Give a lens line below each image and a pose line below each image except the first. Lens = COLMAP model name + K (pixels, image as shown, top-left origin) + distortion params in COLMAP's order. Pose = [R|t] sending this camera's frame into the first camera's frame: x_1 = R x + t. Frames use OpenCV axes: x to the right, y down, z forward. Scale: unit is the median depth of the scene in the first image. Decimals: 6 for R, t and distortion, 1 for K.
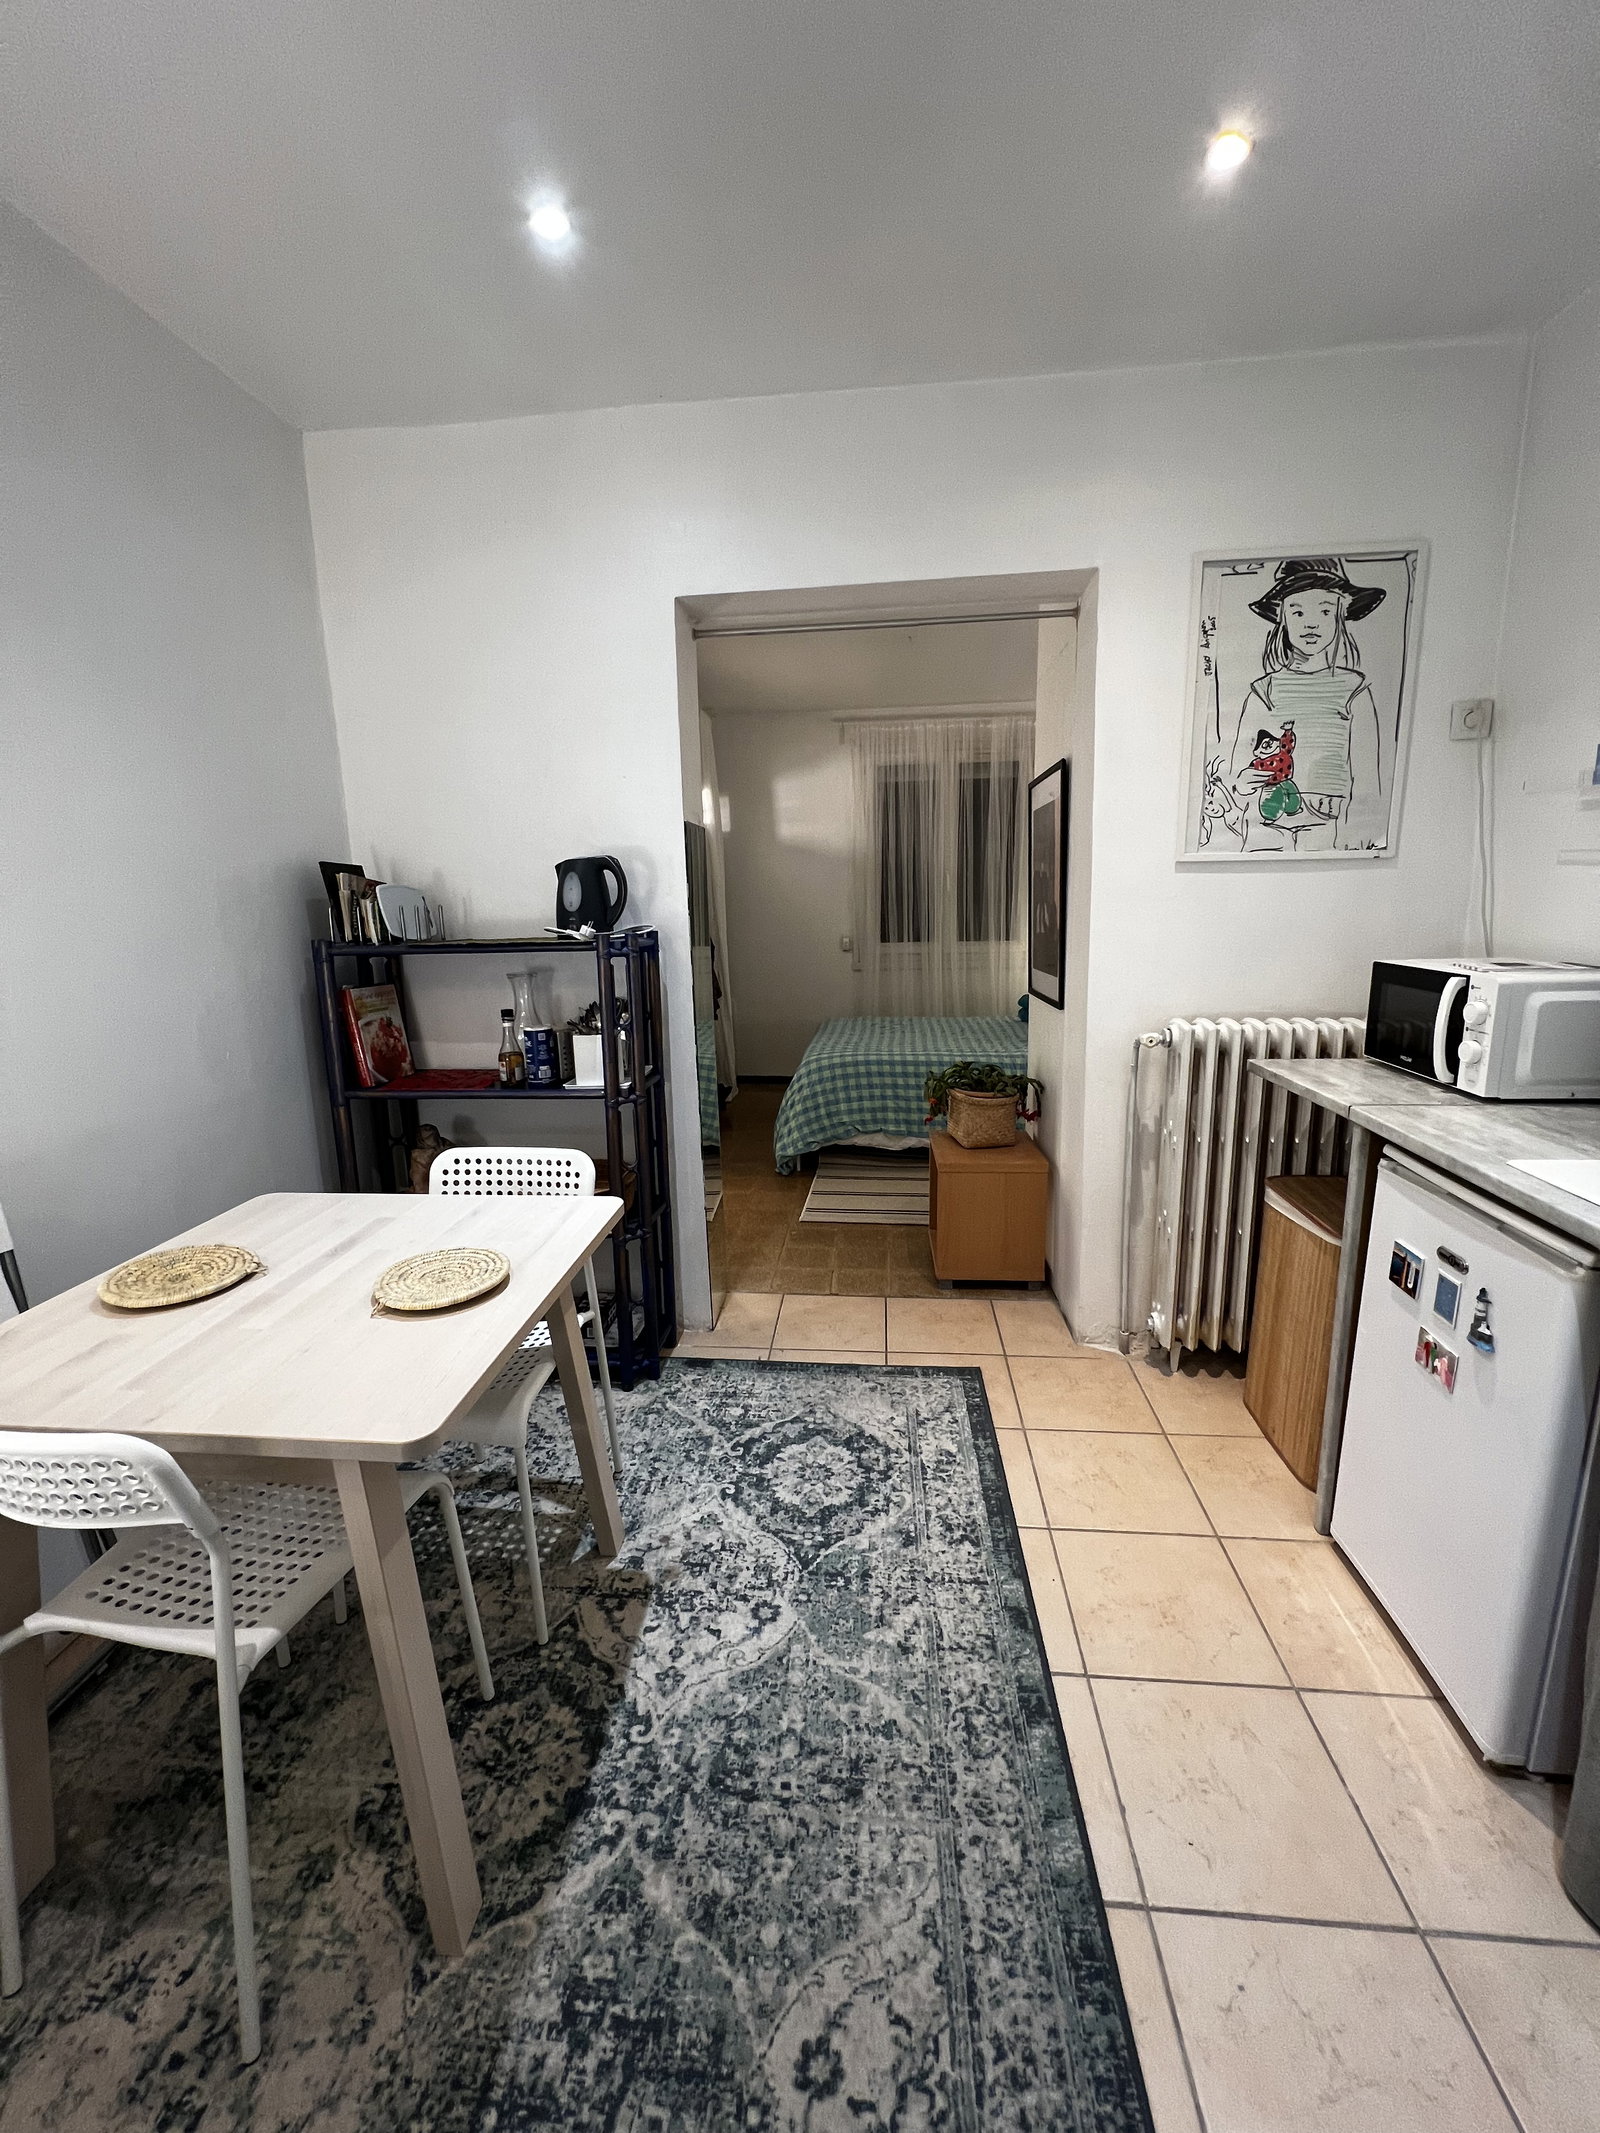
lens RADIAL K [[854.5, 0, 802.8], [0, 854.5, 1063.0], [0, 0, 1]] dist [-0.002298, 0.000342]
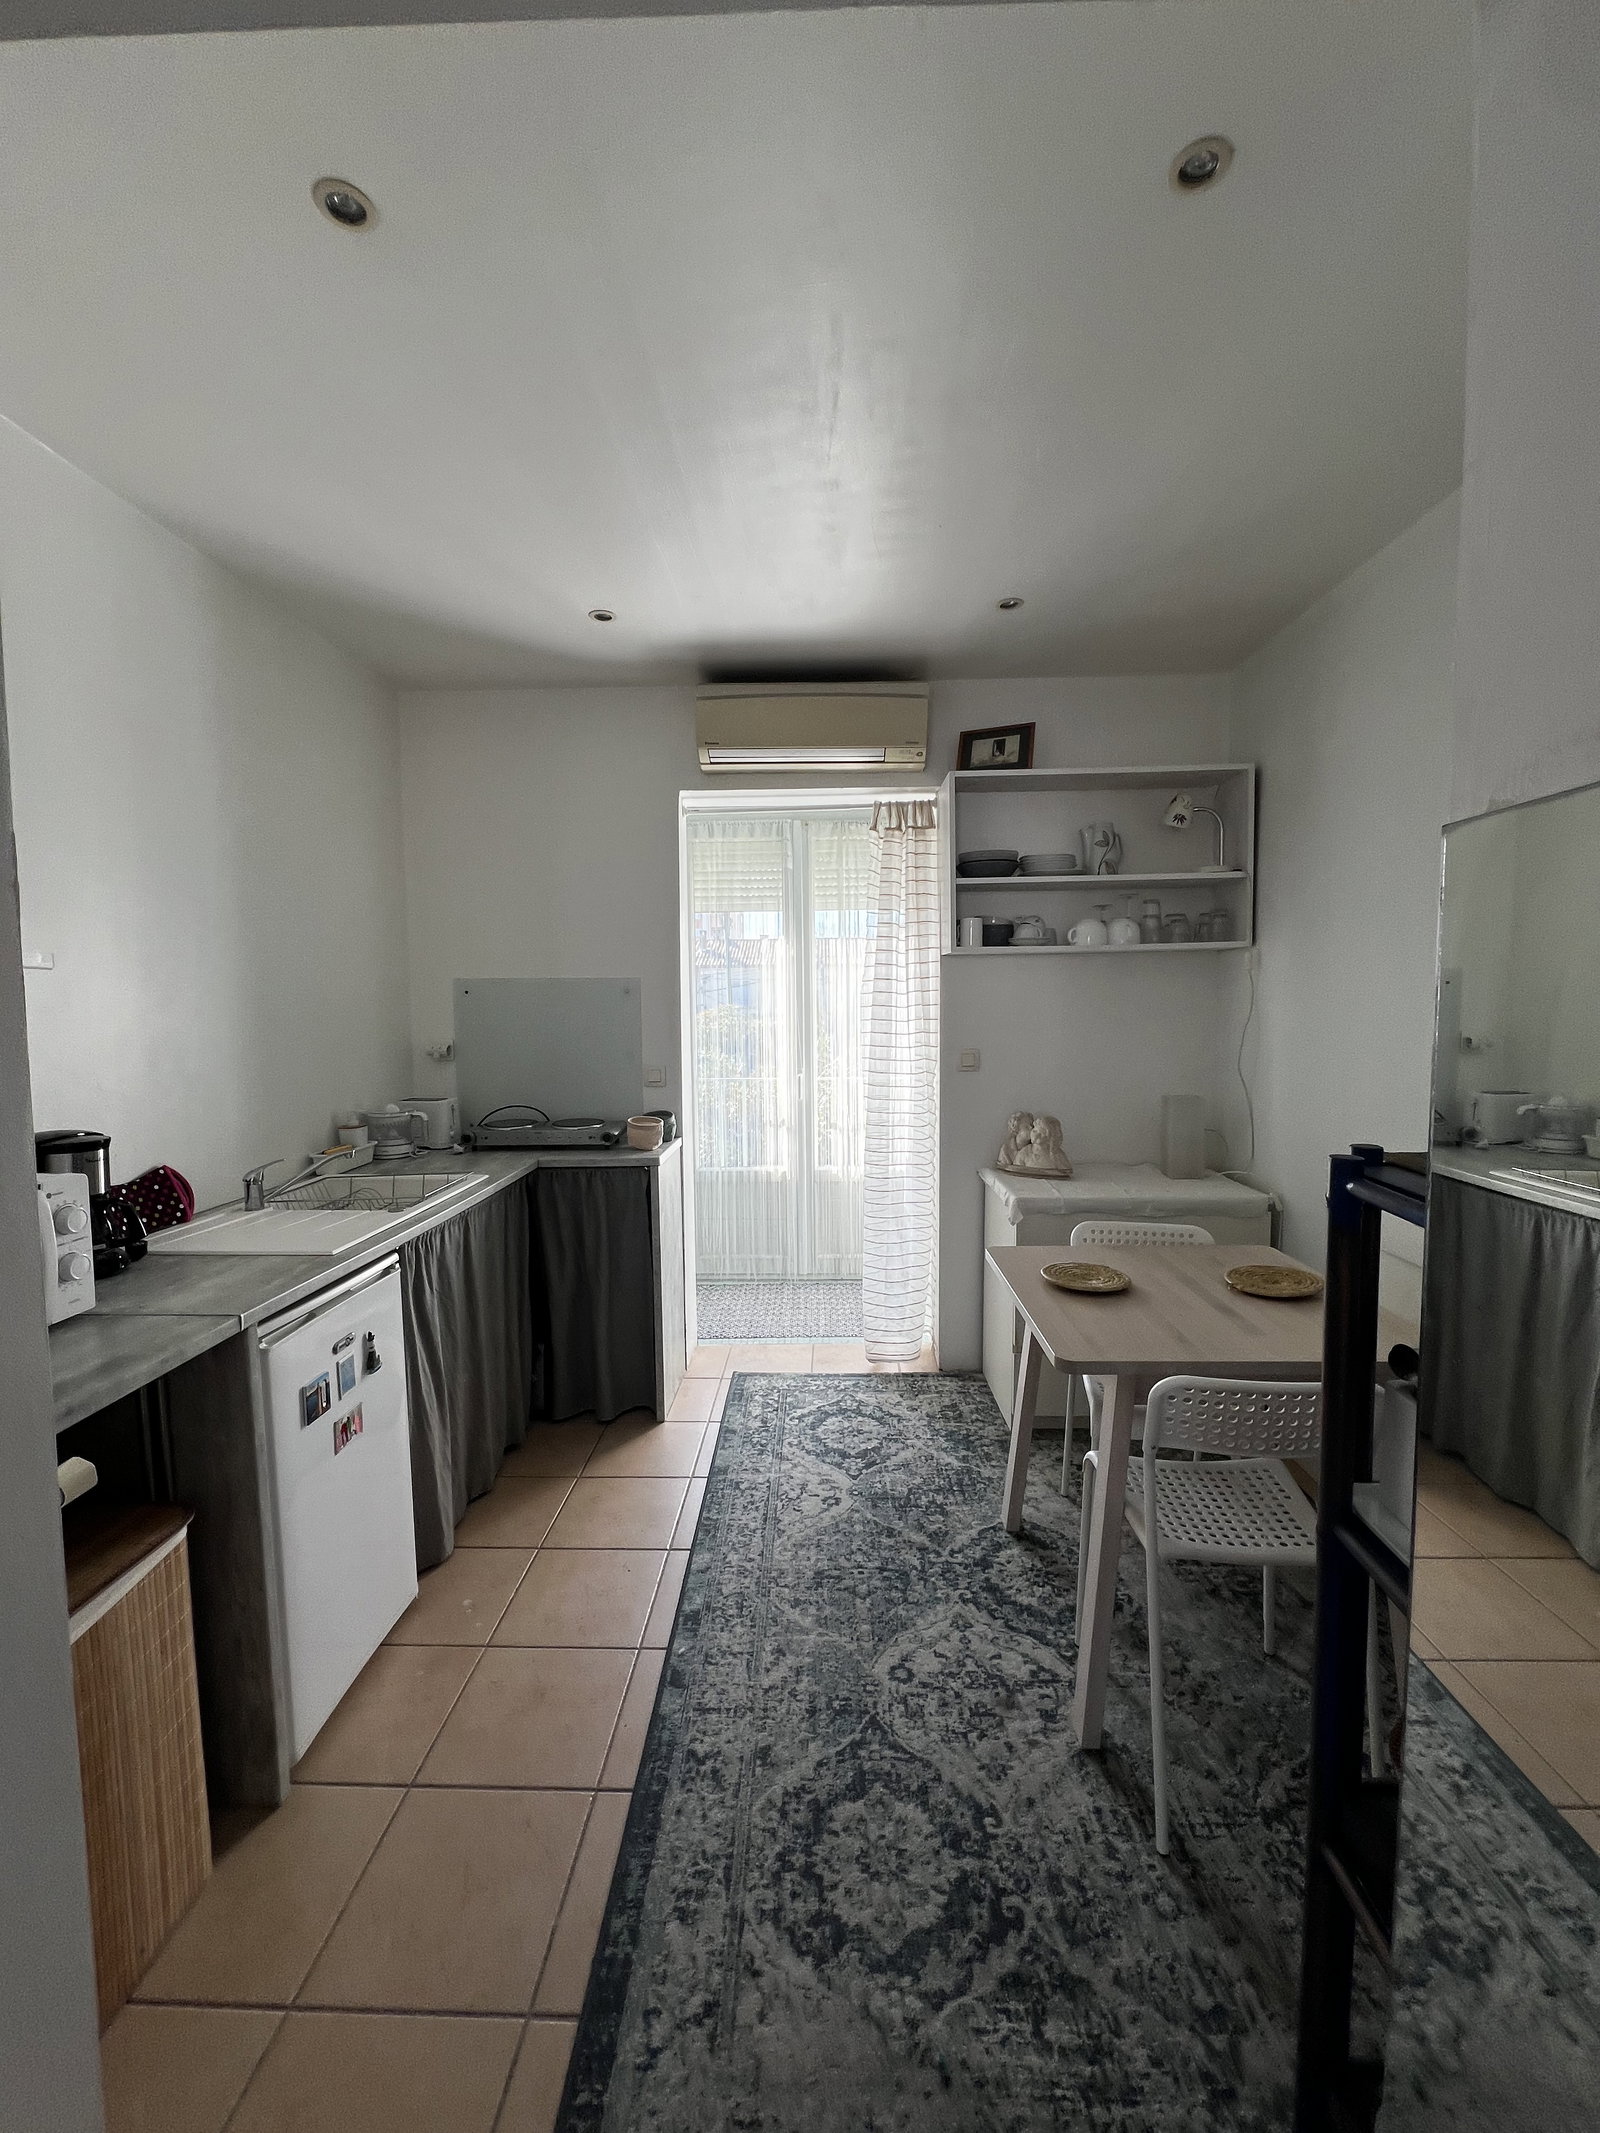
lens RADIAL K [[854.5, 0, 814.6], [0, 854.5, 1067.7], [0, 0, 1]] dist [-0.002298, 0.000342]
pose [[-0.996787, 0.038837, -0.070048, 0.114403], [0.018631, 0.963013, 0.268809, -0.412888], [0.077897, 0.266640, -0.960643, 1.815409]]
